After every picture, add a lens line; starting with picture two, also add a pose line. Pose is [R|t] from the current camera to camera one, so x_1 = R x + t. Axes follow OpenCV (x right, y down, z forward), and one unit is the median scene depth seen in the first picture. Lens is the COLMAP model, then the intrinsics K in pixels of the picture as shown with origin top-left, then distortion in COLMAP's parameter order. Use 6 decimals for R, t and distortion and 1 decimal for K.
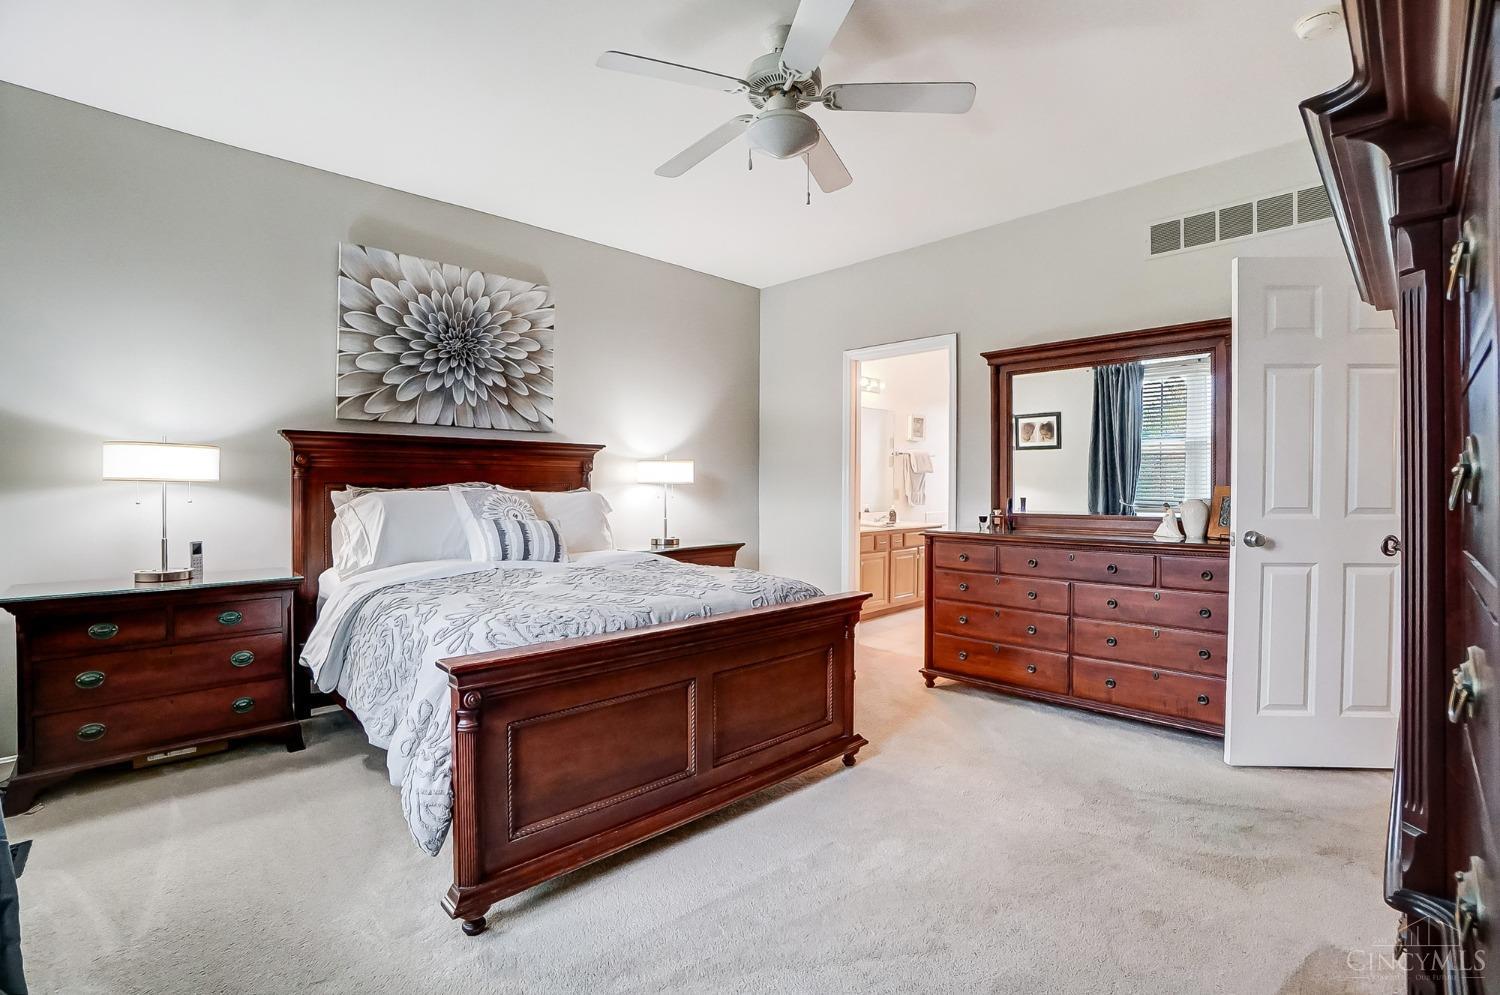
lens RADIAL K [[669.0, 0, 758.1], [0, 669.0, 488.7], [0, 0, 1]] dist [-0.042326, 0.007247]
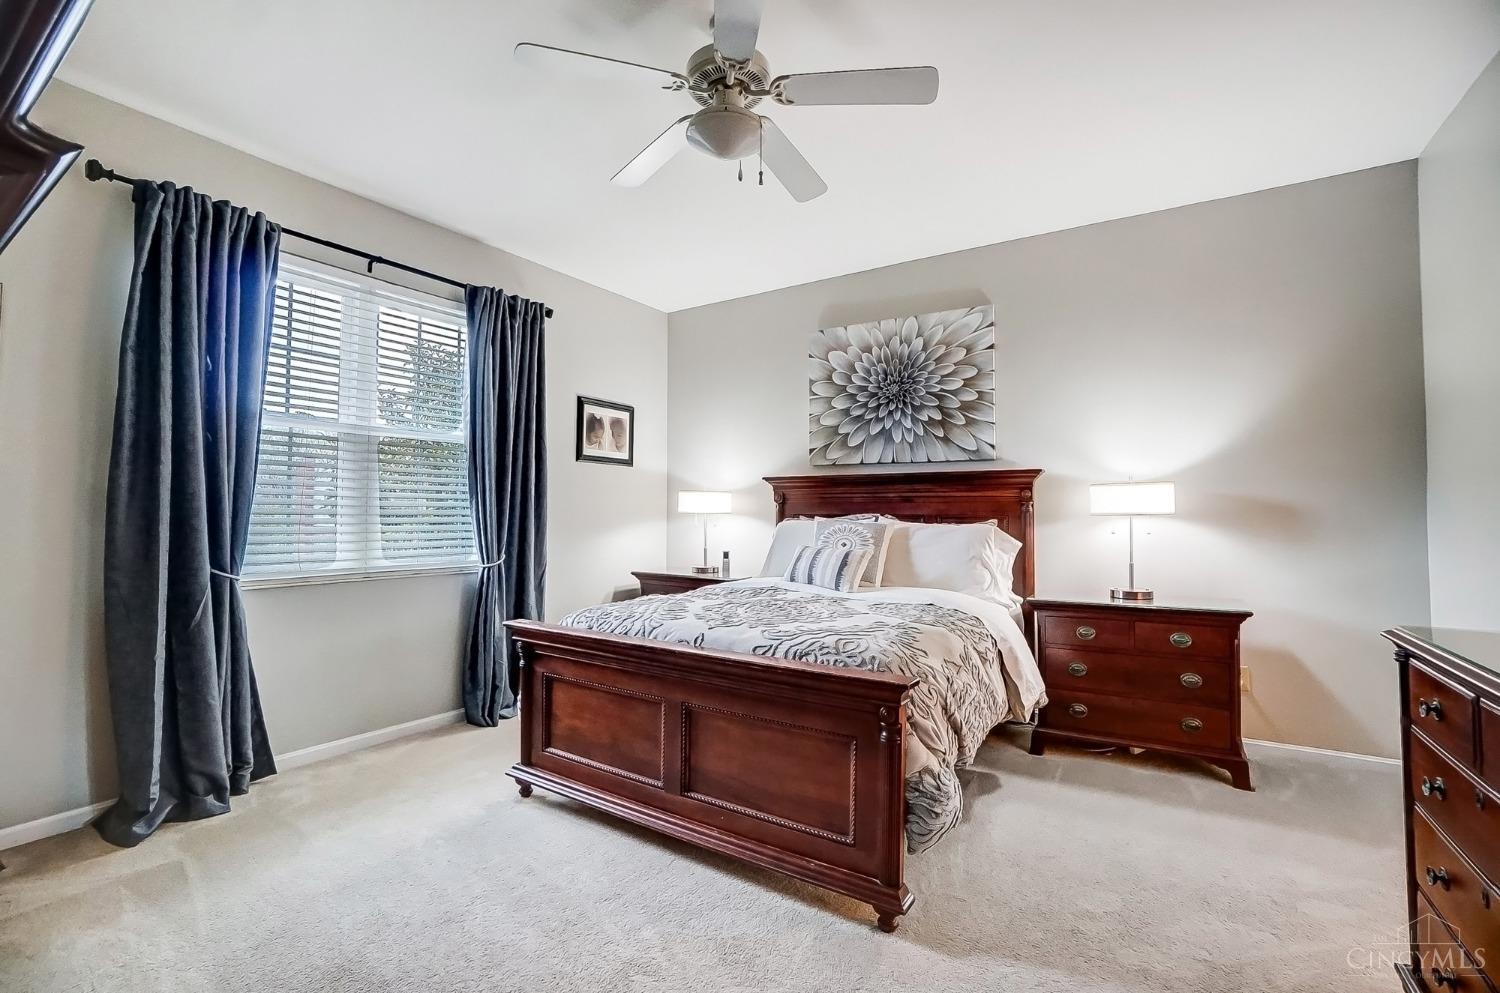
lens RADIAL K [[669.0, 0, 758.4], [0, 669.0, 496.6], [0, 0, 1]] dist [-0.042326, 0.007247]
pose [[0.221302, -0.024803, -0.974890, 0.576429], [-0.010732, 0.999554, -0.027867, -0.004470], [0.975146, 0.016629, 0.220937, 0.535534]]
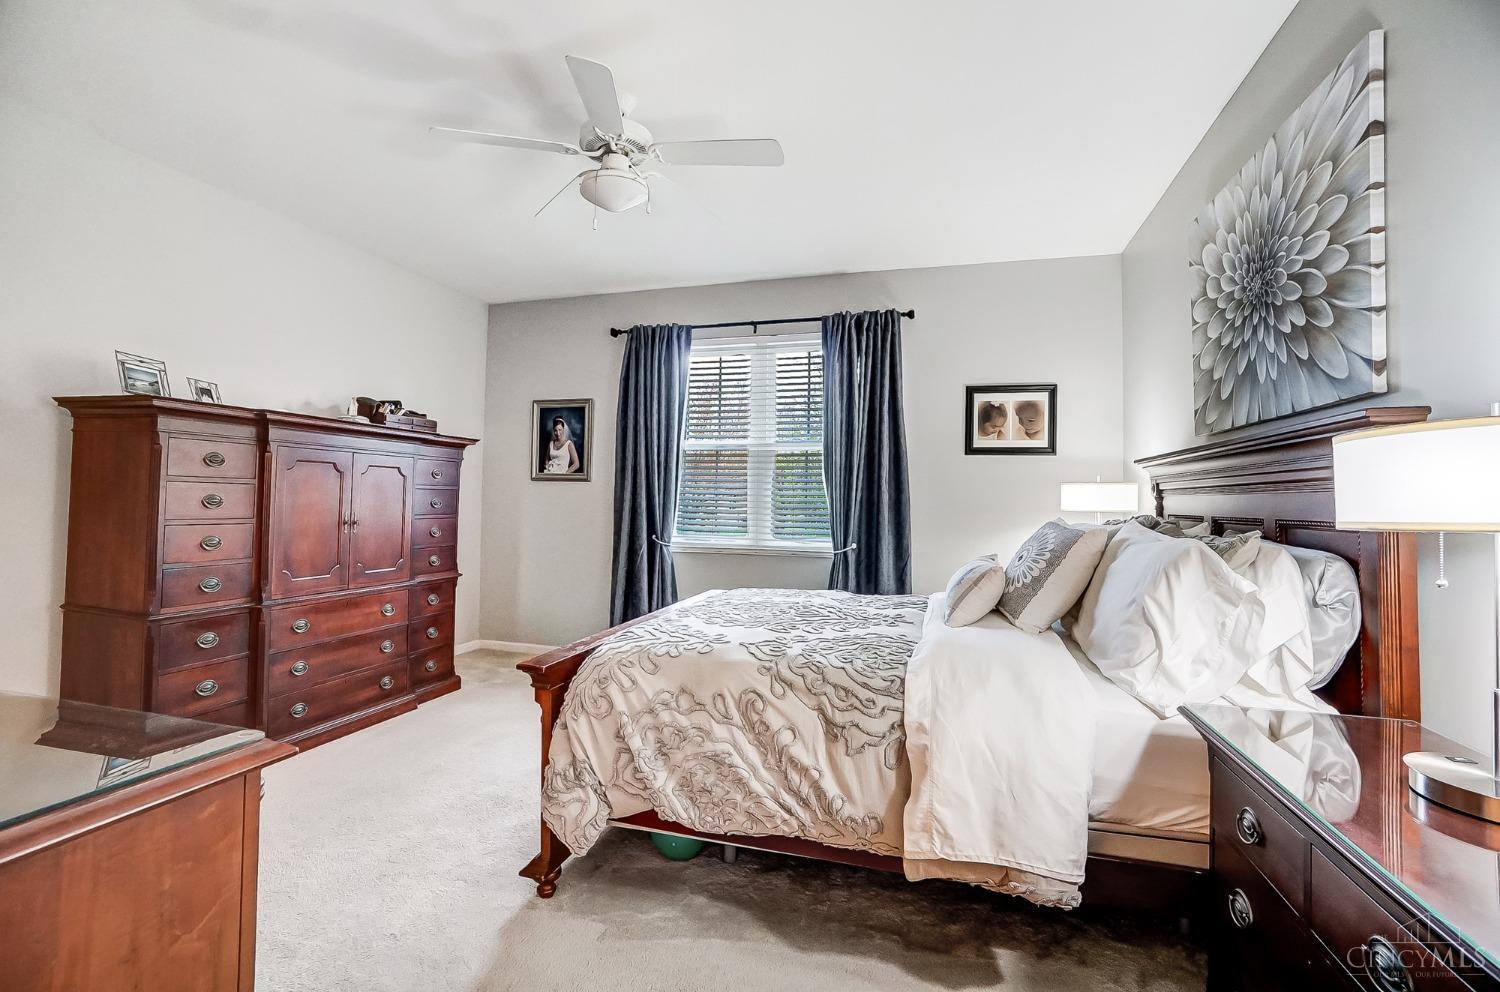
lens RADIAL K [[669.0, 0, 762.8], [0, 669.0, 500.0], [0, 0, 1]] dist [-0.042326, 0.007247]
pose [[-0.869557, -0.012887, -0.493664, 0.218510], [-0.017502, 0.999836, 0.004728, -0.018884], [0.493522, 0.012751, -0.869640, 1.292920]]
